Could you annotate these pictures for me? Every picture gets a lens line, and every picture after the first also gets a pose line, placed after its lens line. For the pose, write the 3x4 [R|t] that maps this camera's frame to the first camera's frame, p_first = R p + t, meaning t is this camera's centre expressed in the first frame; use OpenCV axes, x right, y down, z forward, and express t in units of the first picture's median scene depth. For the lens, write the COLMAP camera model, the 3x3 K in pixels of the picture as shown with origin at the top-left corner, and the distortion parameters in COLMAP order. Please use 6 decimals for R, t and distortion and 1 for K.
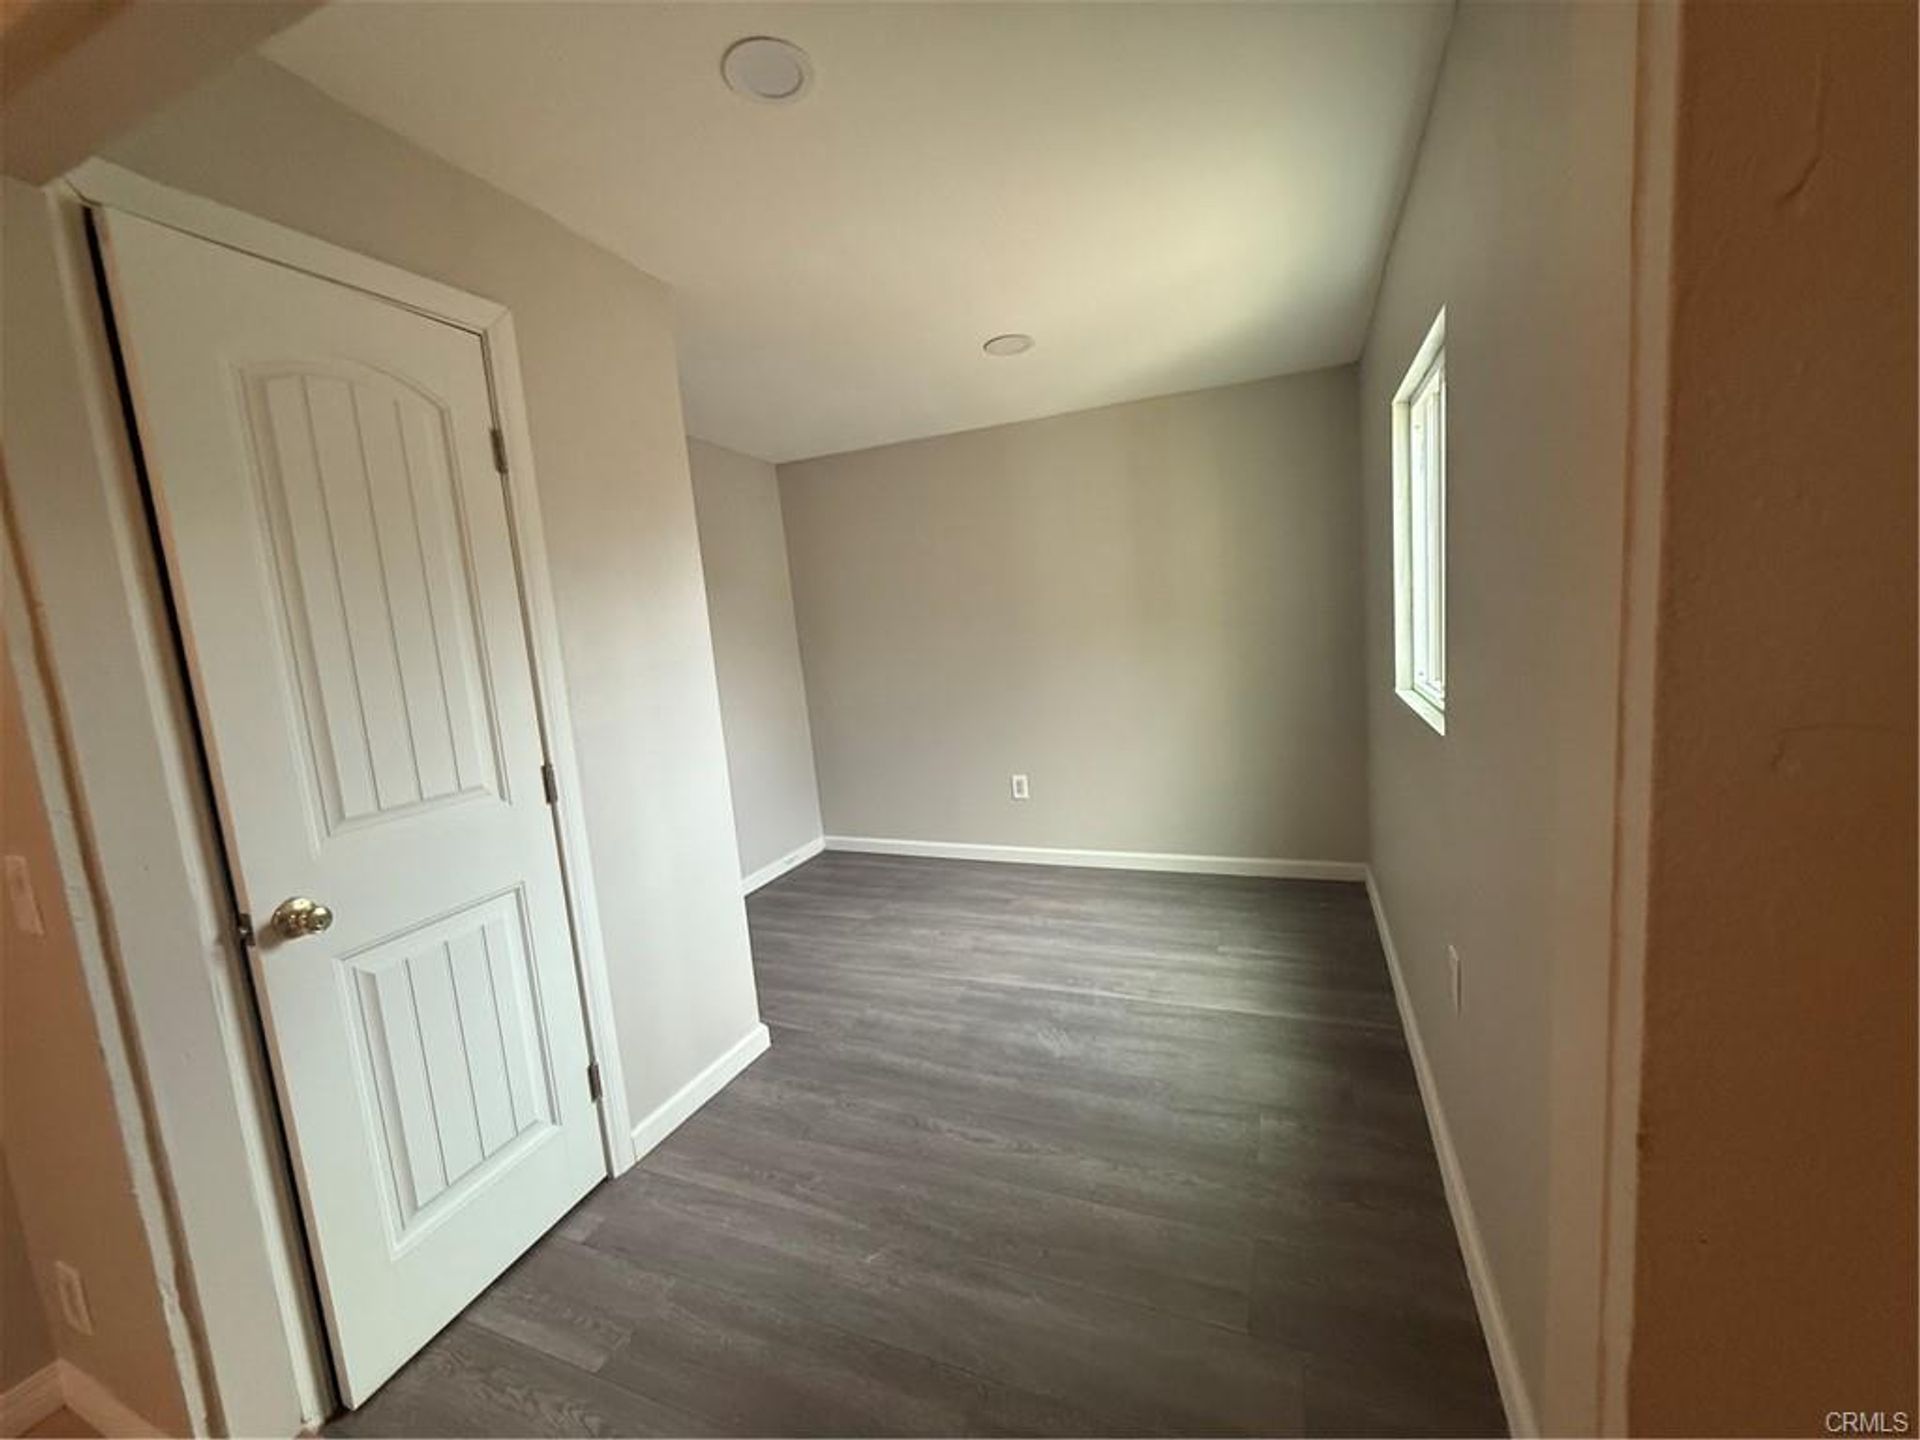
lens RADIAL K [[768.2, 0, 949.3], [0, 768.2, 719.6], [0, 0, 1]] dist [-0.000361, 0.000234]
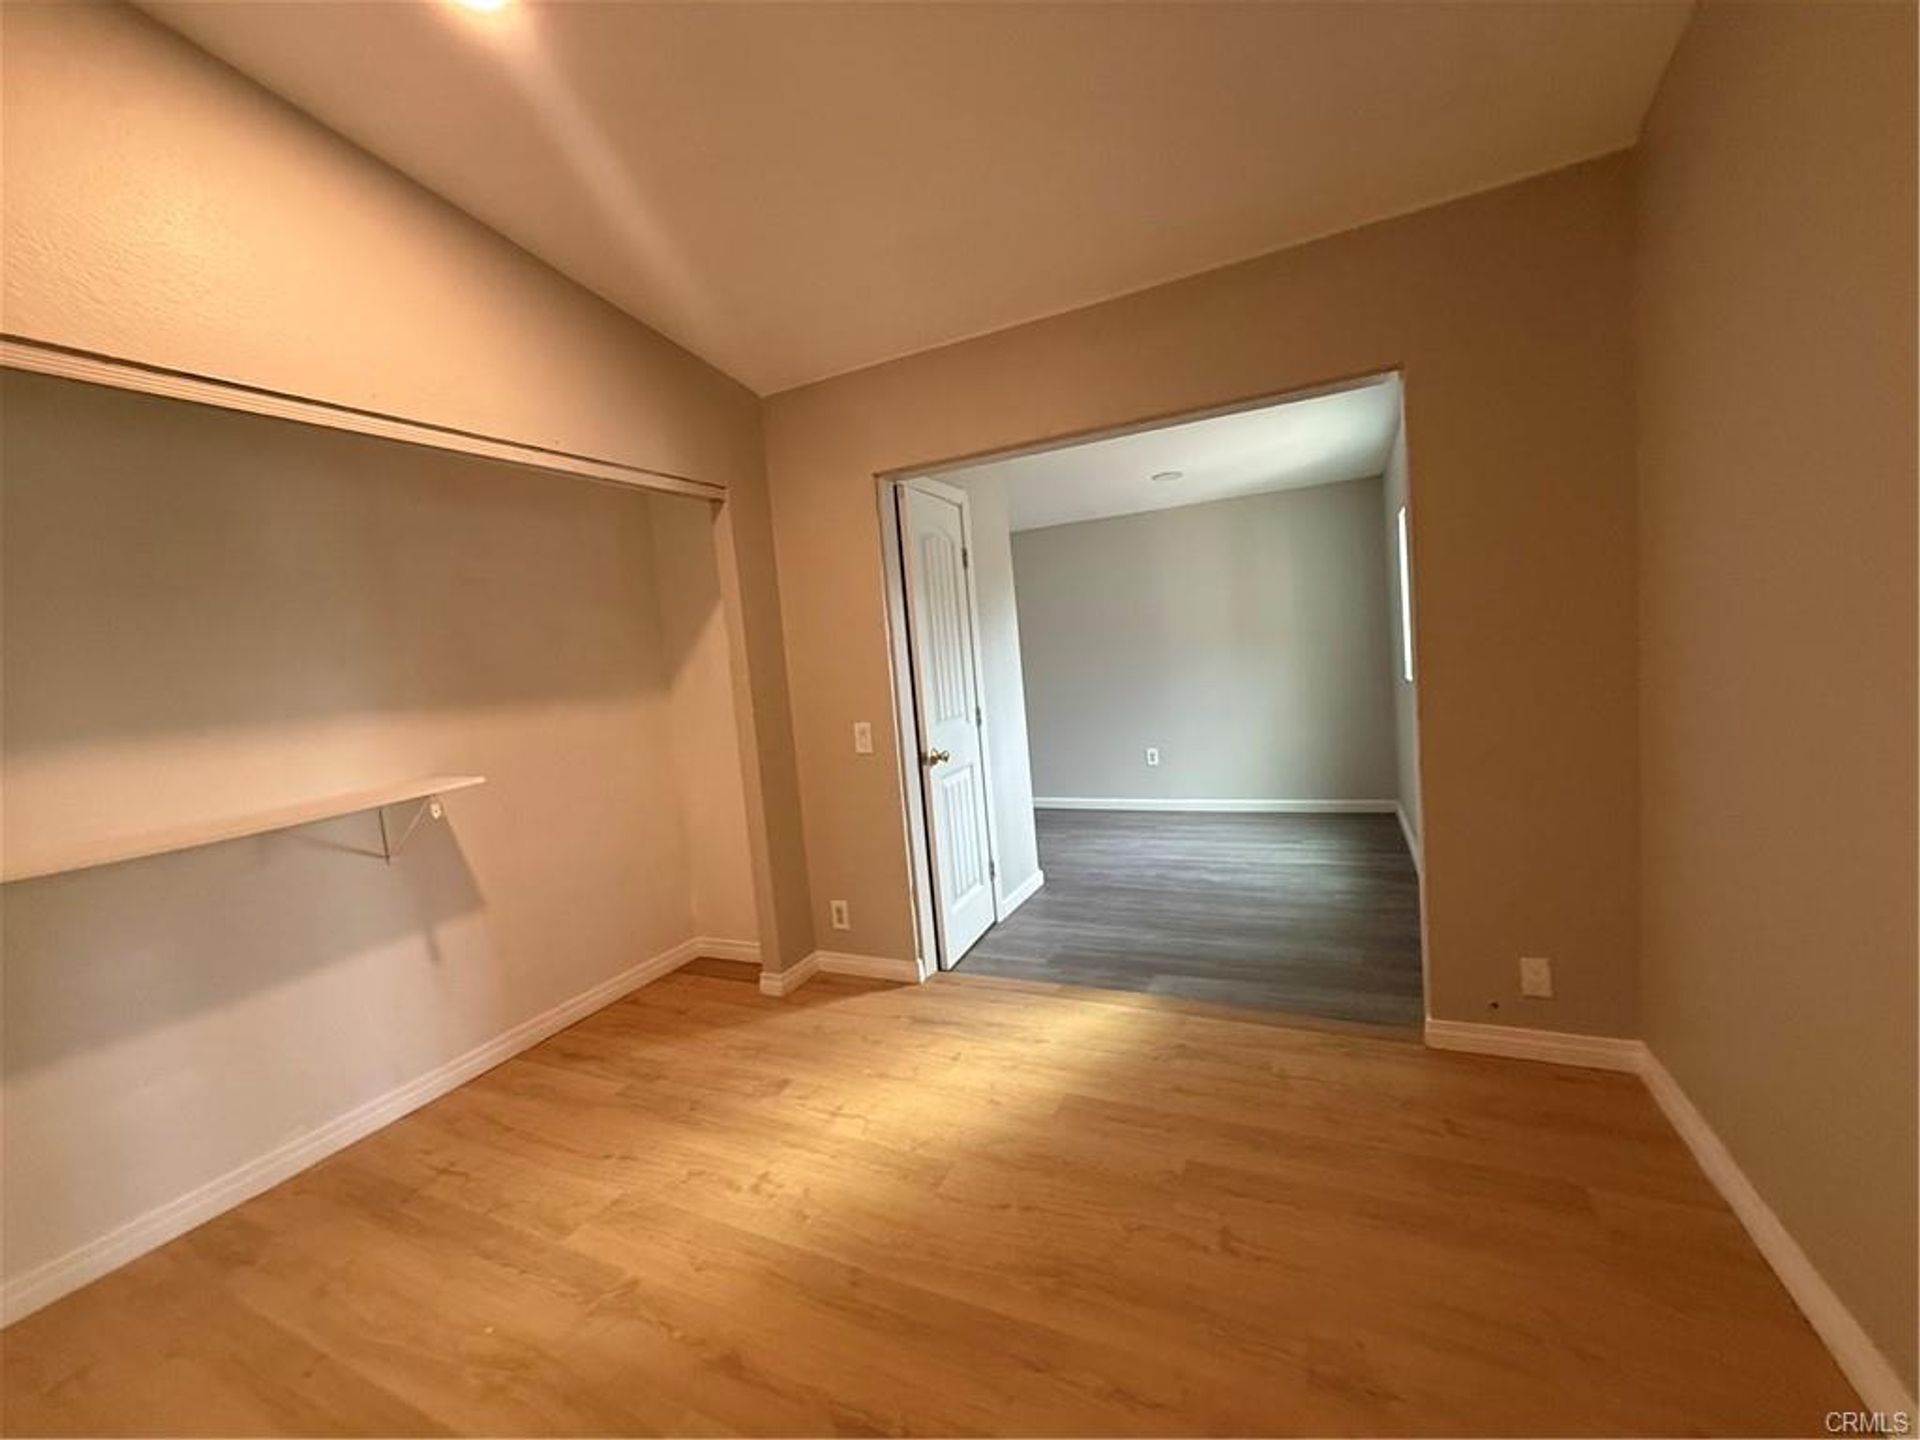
lens RADIAL K [[768.2, 0, 949.3], [0, 768.2, 719.6], [0, 0, 1]] dist [-0.000361, 0.000234]
pose [[0.998929, -0.005351, -0.045953, -0.380502], [0.003275, 0.998976, -0.045129, 0.138112], [0.046147, 0.044930, 0.997924, -0.792832]]
